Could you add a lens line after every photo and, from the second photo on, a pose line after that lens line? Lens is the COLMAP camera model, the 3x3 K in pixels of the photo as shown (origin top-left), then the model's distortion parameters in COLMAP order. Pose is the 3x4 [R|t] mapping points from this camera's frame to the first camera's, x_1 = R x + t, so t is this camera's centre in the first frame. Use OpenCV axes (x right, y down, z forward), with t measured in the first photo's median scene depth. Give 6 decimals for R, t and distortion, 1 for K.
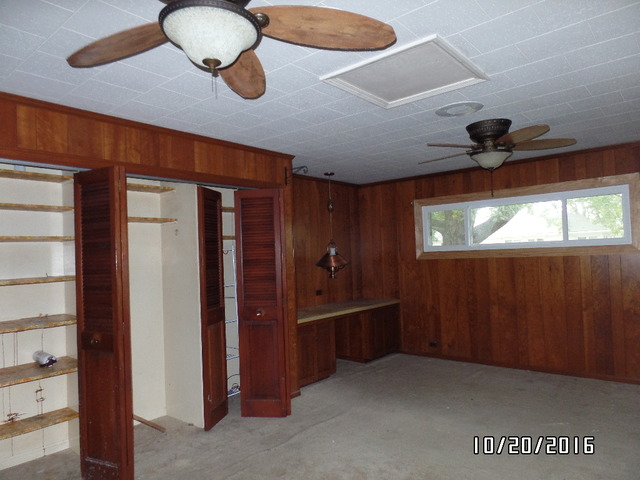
lens RADIAL K [[440.3, 0, 320.0], [0, 440.3, 240.0], [0, 0, 1]] dist [-0.000261, -0.003414]
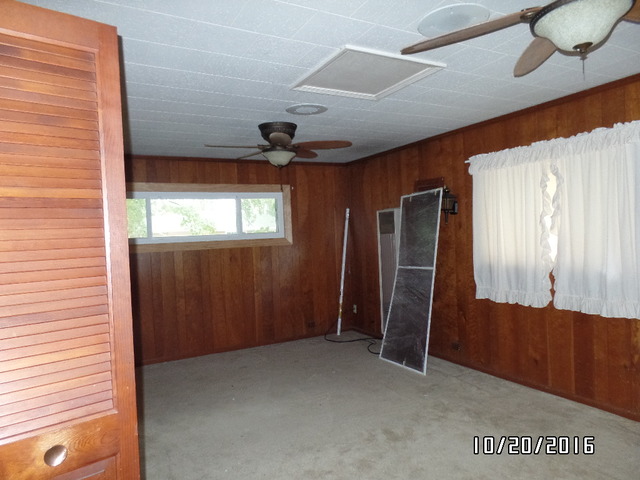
lens RADIAL K [[444.8, 0, 320.0], [0, 444.8, 240.0], [0, 0, 1]] dist [0.000701, -0.001146]
pose [[0.357392, 0.008501, 0.933916, -0.486364], [-0.000968, 0.999961, -0.008732, 0.027571], [-0.933954, 0.002217, 0.357387, 0.390540]]
